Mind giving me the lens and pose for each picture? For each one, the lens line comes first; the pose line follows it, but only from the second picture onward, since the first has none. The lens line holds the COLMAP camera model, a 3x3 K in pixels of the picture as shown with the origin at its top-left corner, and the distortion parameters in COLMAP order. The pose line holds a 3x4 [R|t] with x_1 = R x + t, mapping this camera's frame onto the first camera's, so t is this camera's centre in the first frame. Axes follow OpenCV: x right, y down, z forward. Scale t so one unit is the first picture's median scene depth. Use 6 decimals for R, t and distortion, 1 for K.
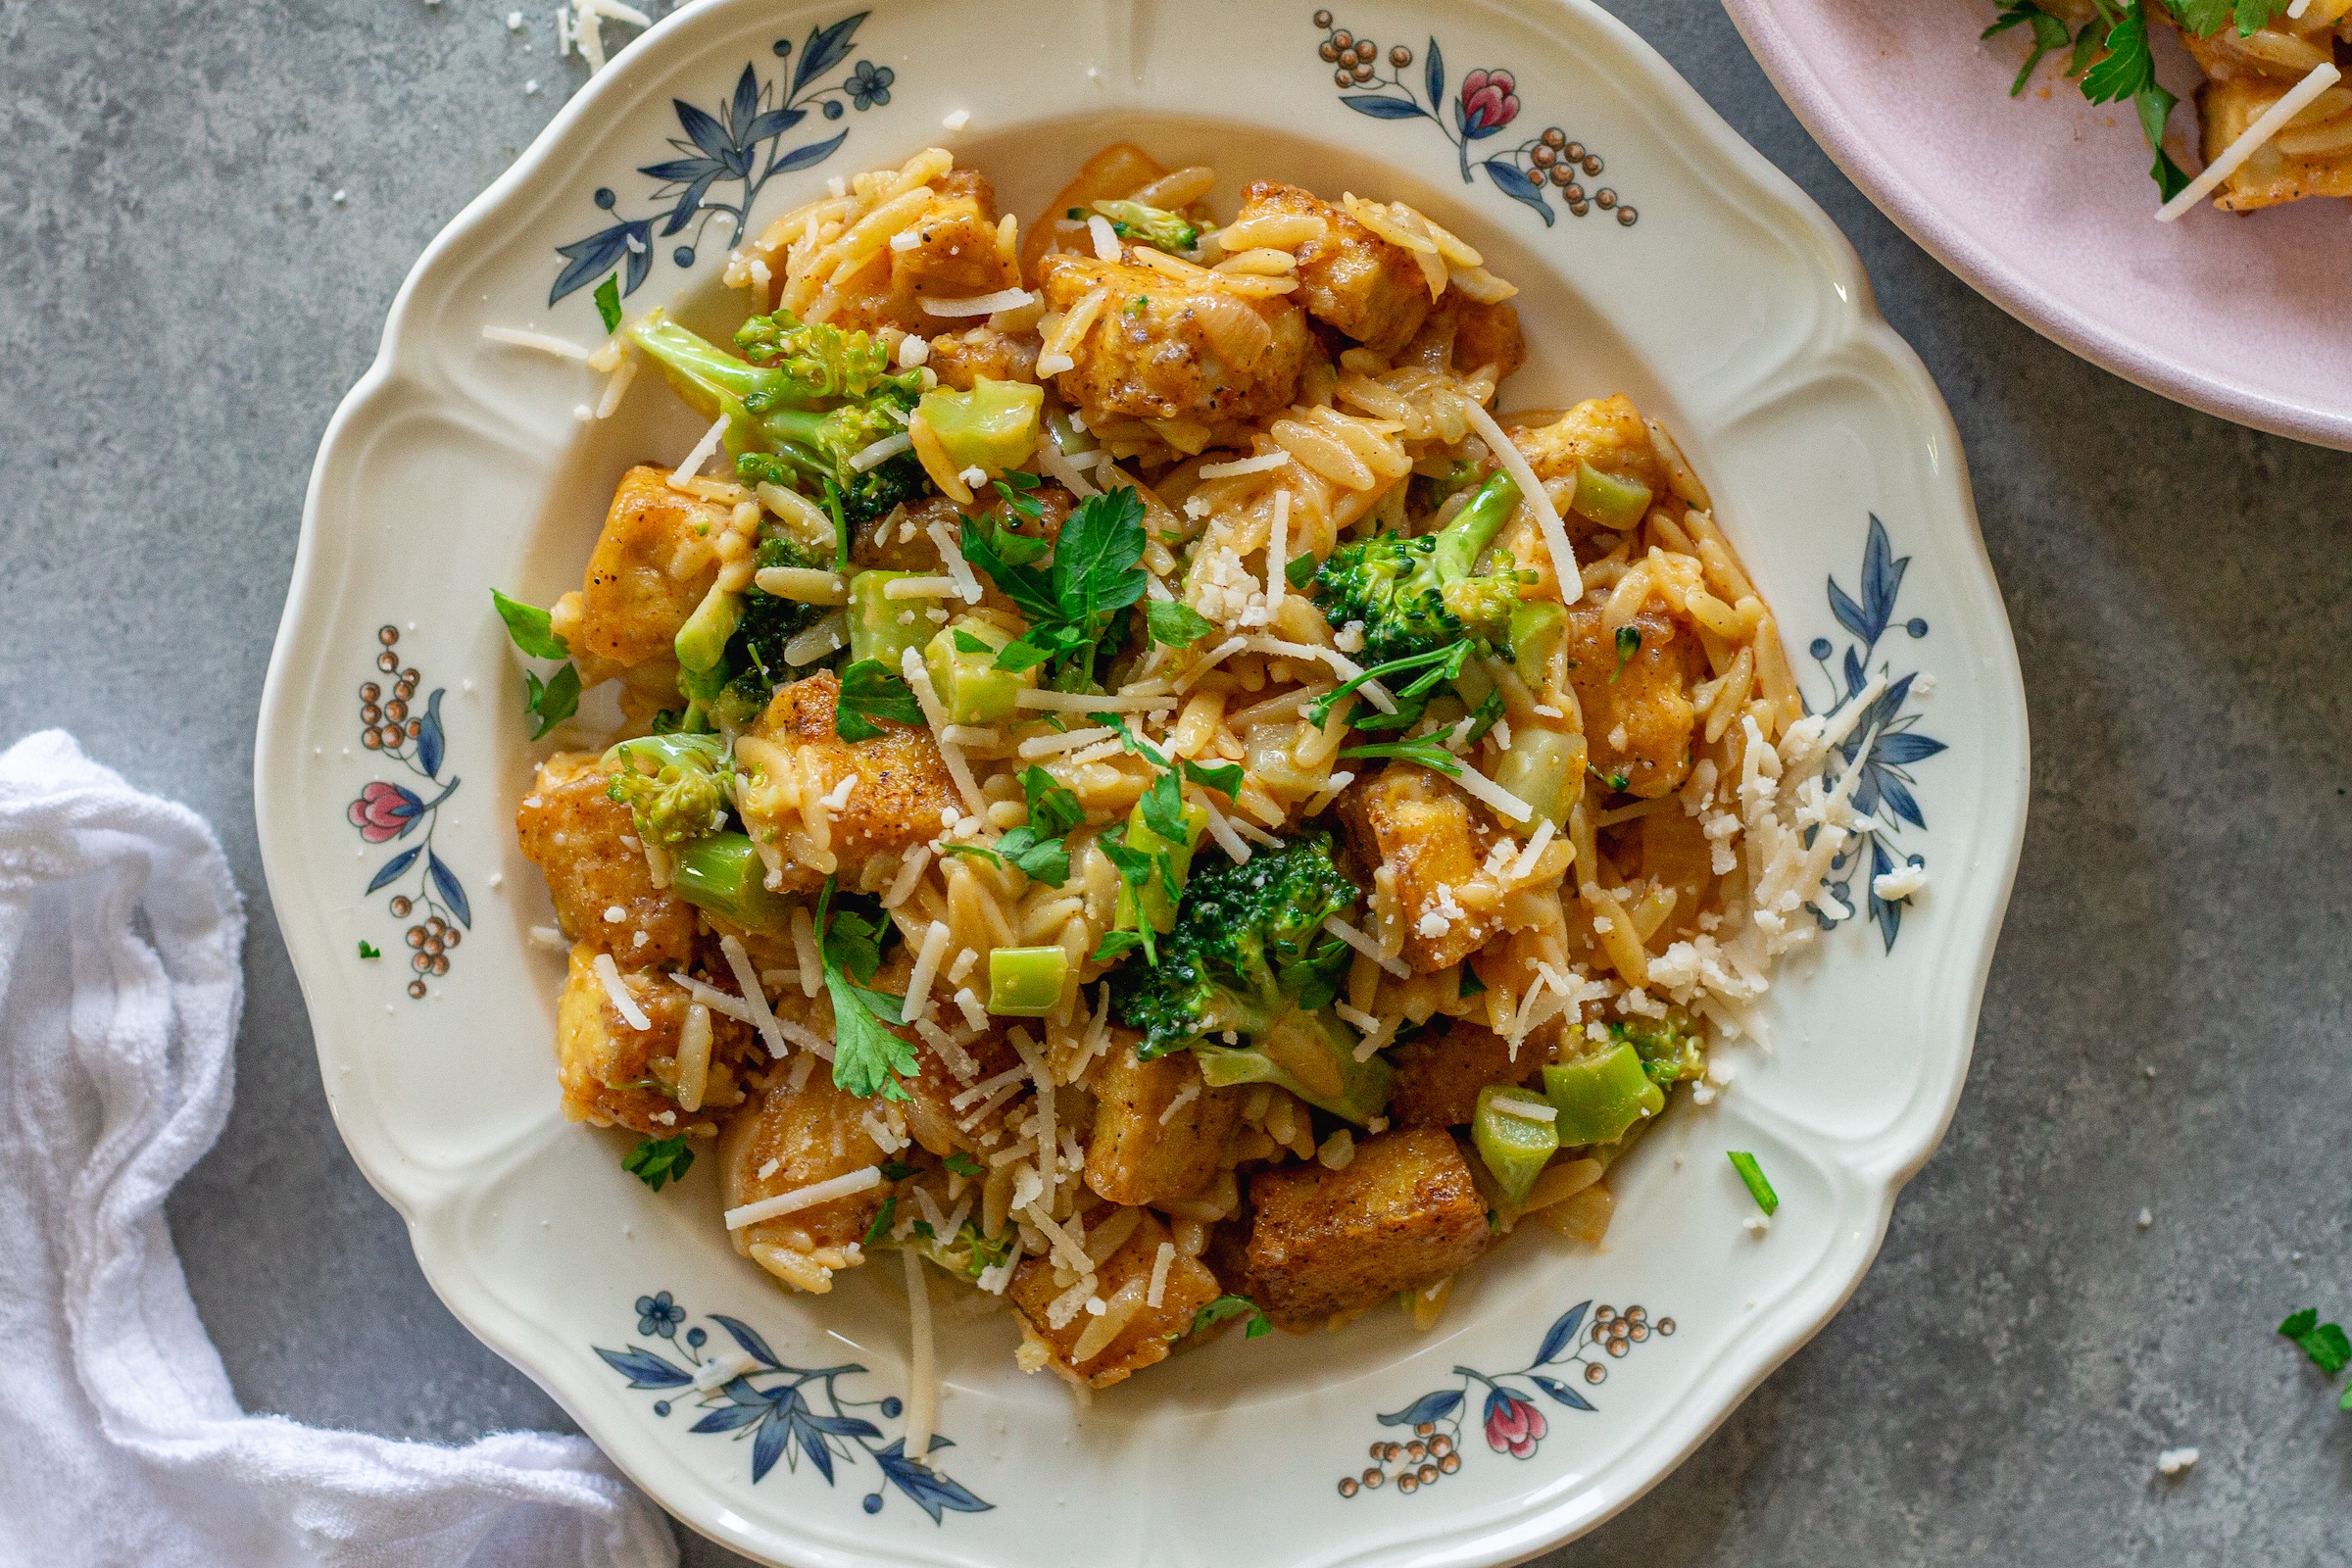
lens RADIAL K [[5903.8, 0, 1151.6], [0, 5903.8, 795.7], [0, 0, 1]] dist [0.089343, 0.000000]
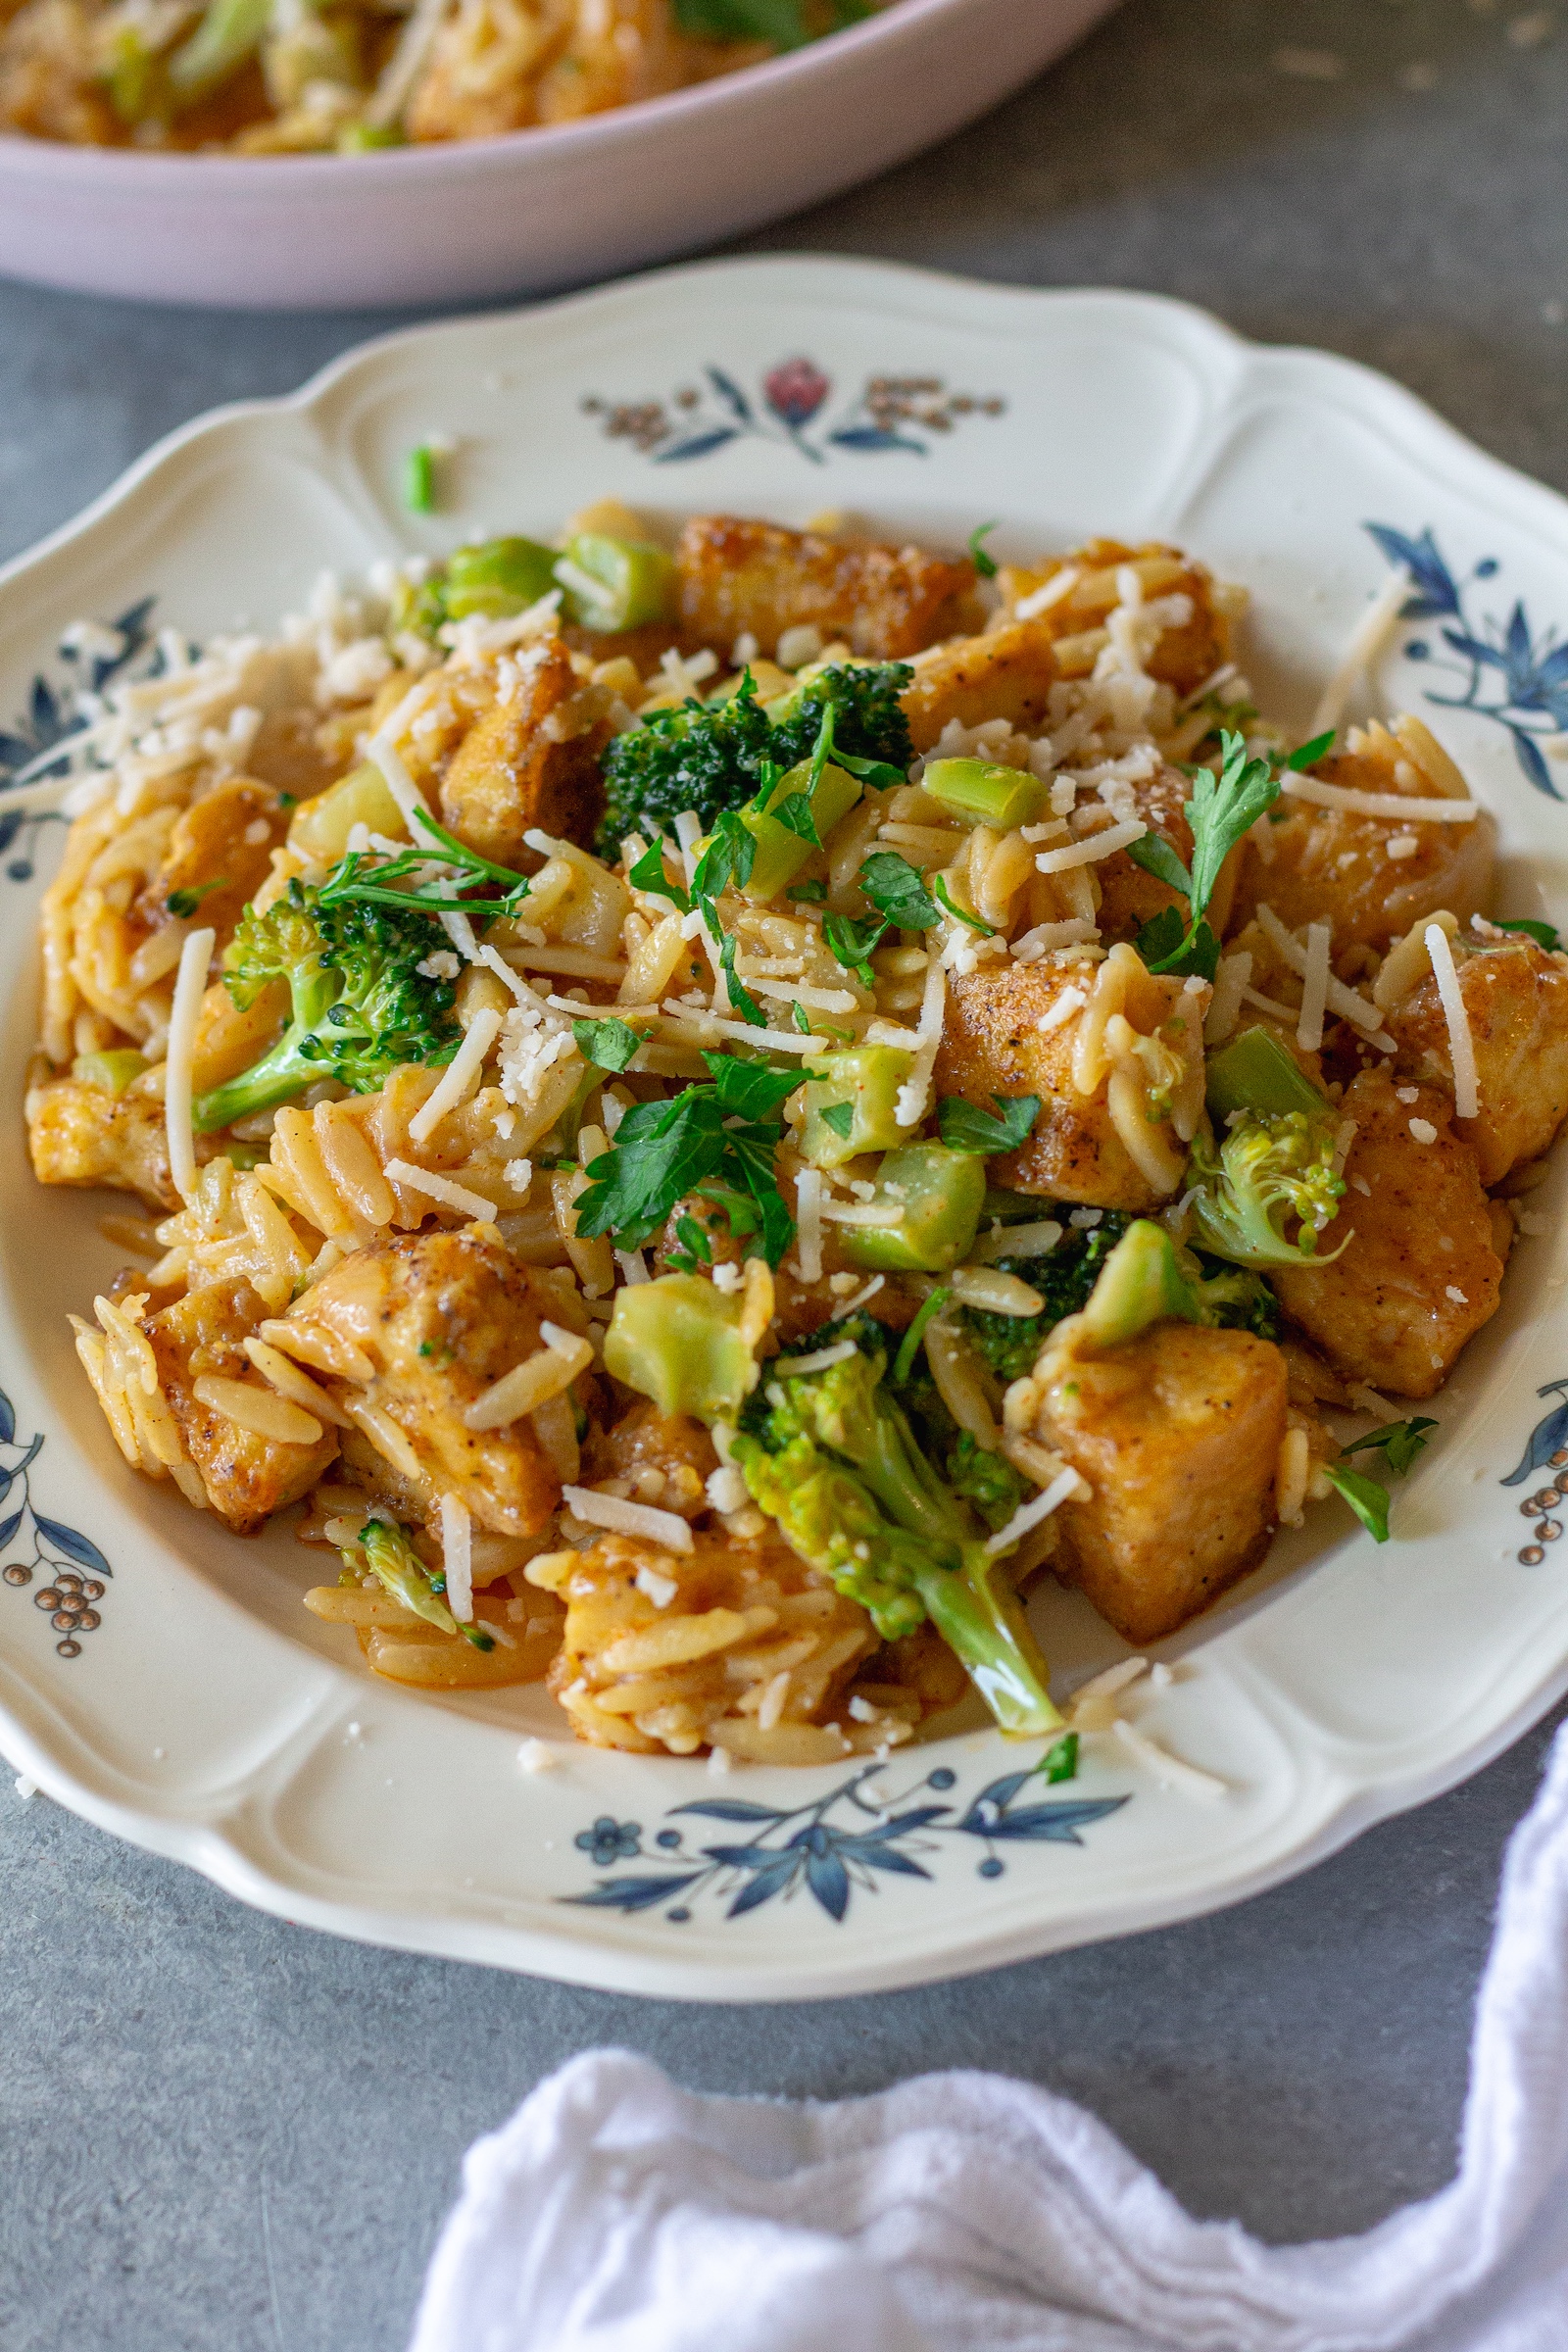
lens RADIAL K [[5903.8, 0, 772.0], [0, 5903.8, 1179.2], [0, 0, 1]] dist [0.089343, 0.000000]
pose [[-0.846514, -0.343192, 0.406981, -0.342267], [0.508883, -0.746185, 0.429239, -0.369832], [0.156372, 0.570462, 0.806301, 0.351917]]
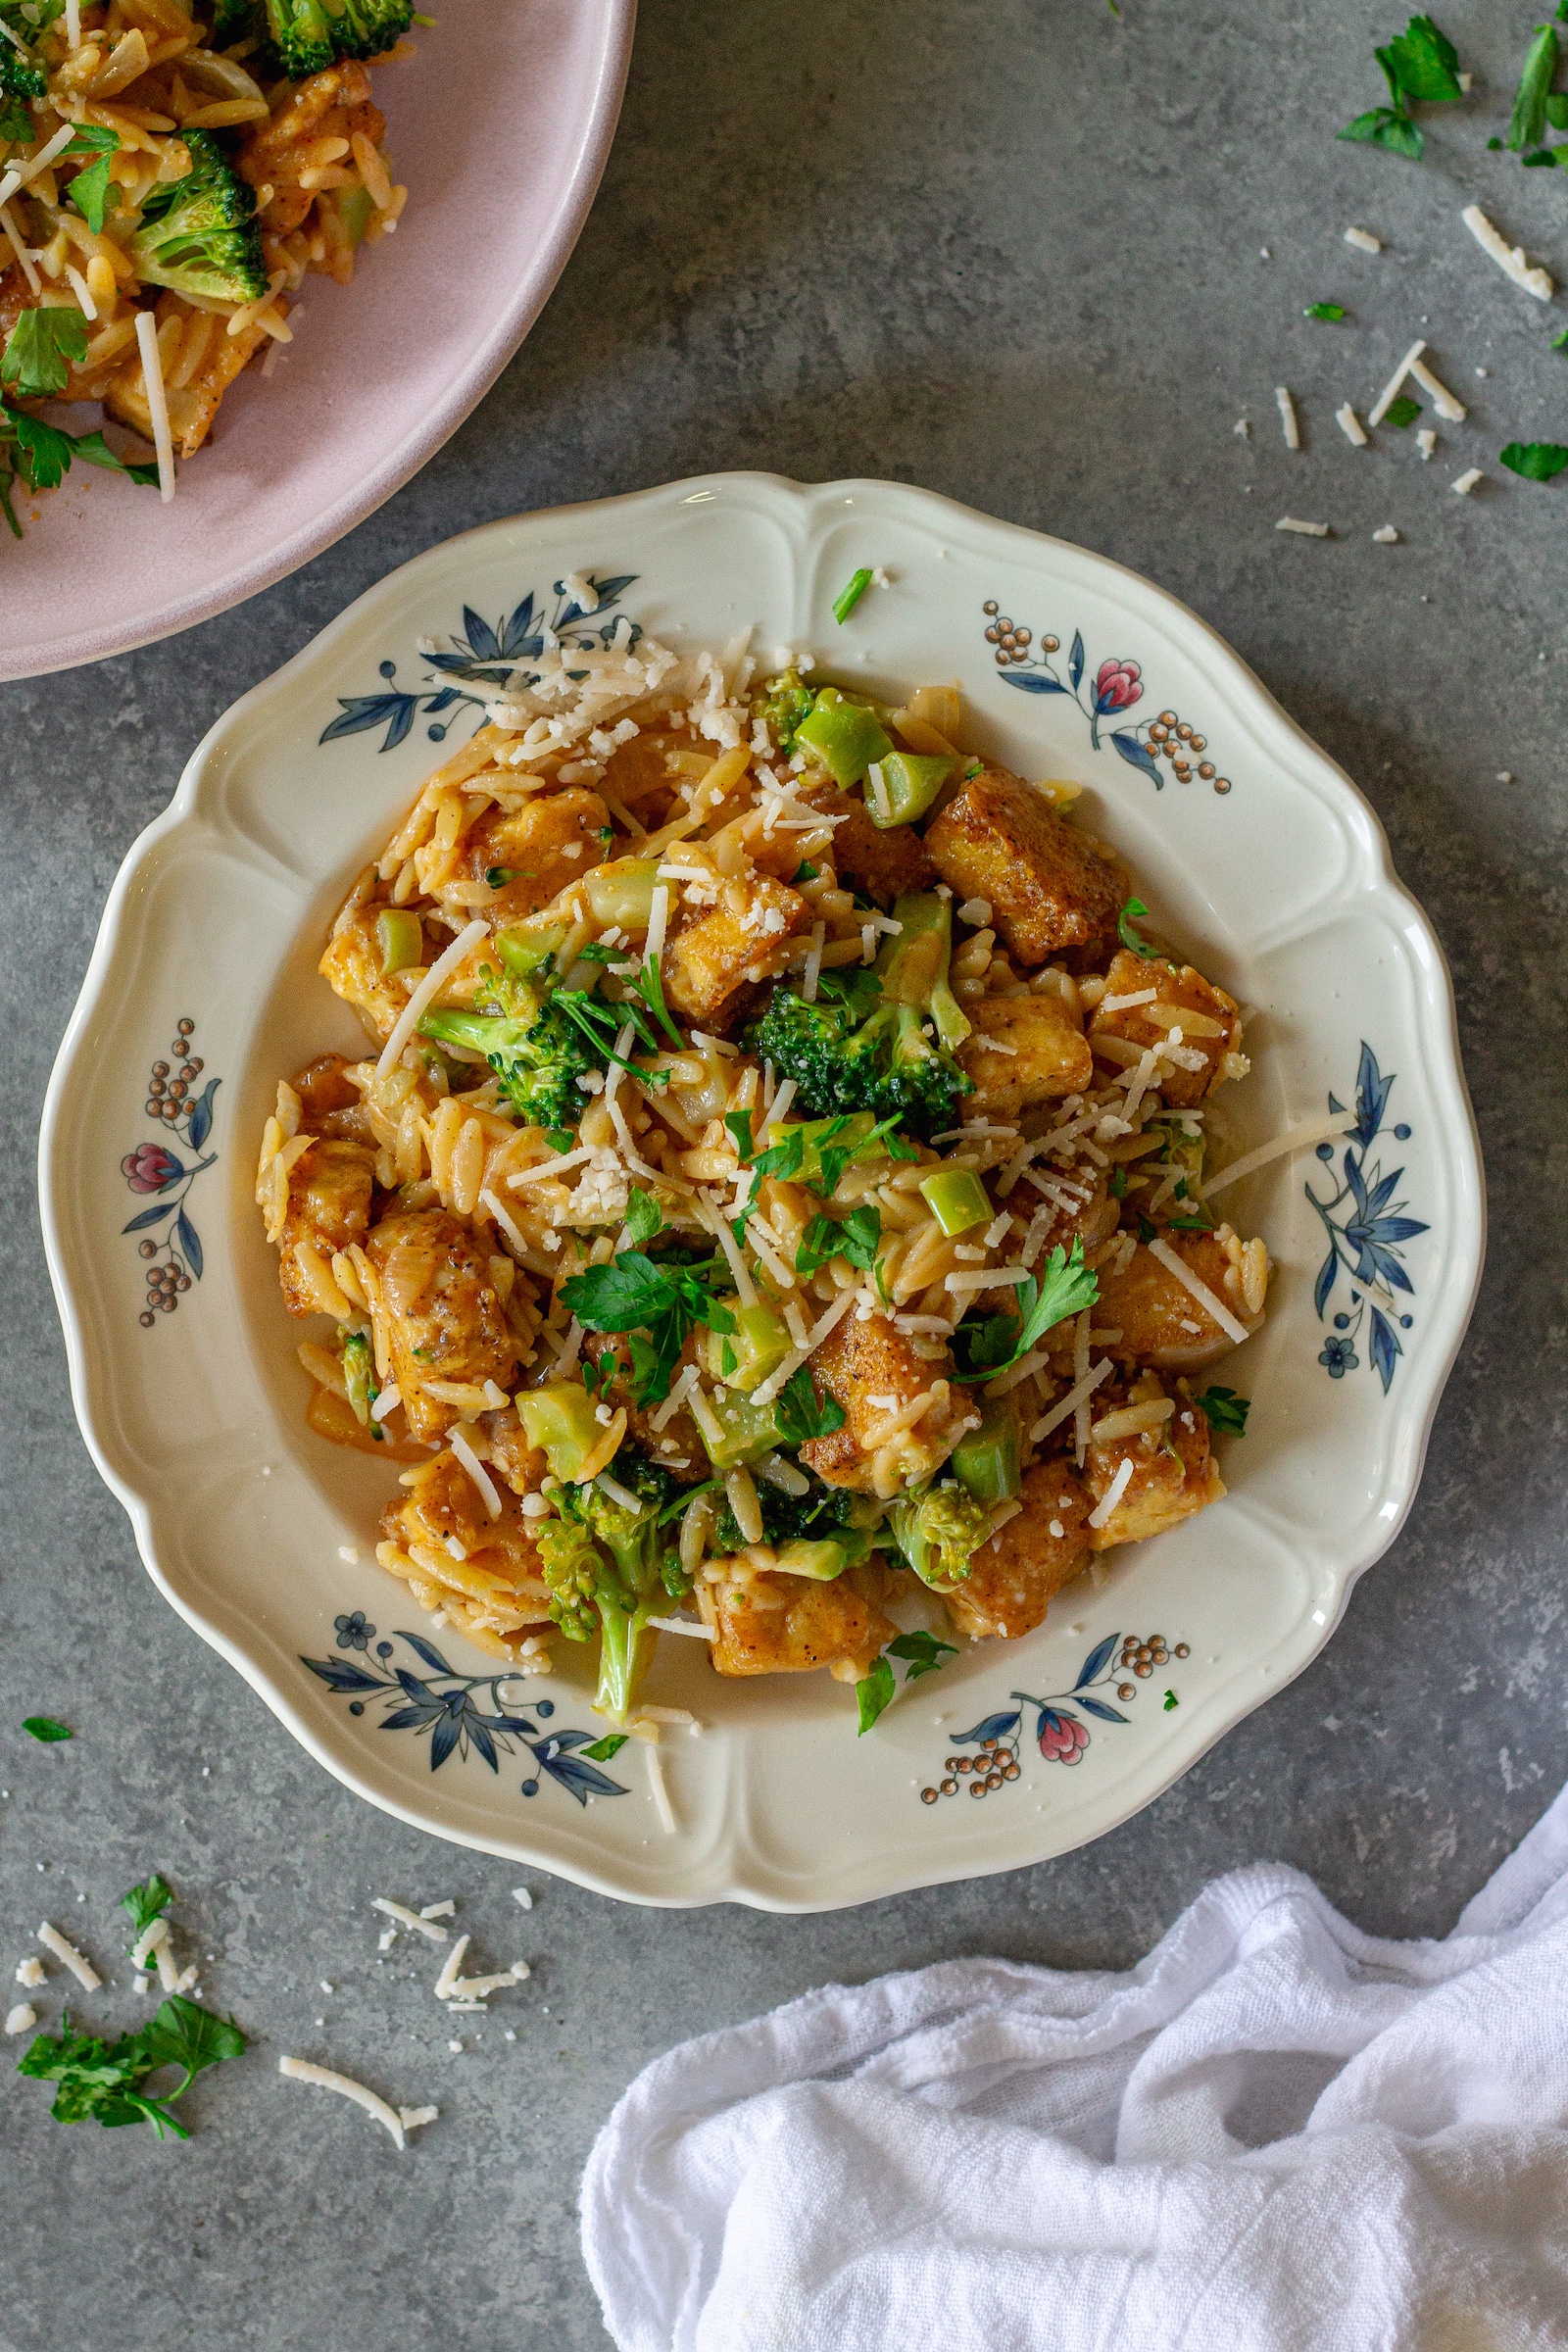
lens RADIAL K [[5903.8, 0, 773.8], [0, 5903.8, 1164.5], [0, 0, 1]] dist [0.089343, 0.000000]
pose [[-0.429198, -0.903053, 0.016873, -0.018402], [0.903098, -0.429364, -0.007748, 0.009343], [0.014241, 0.011913, 0.999828, -0.223555]]
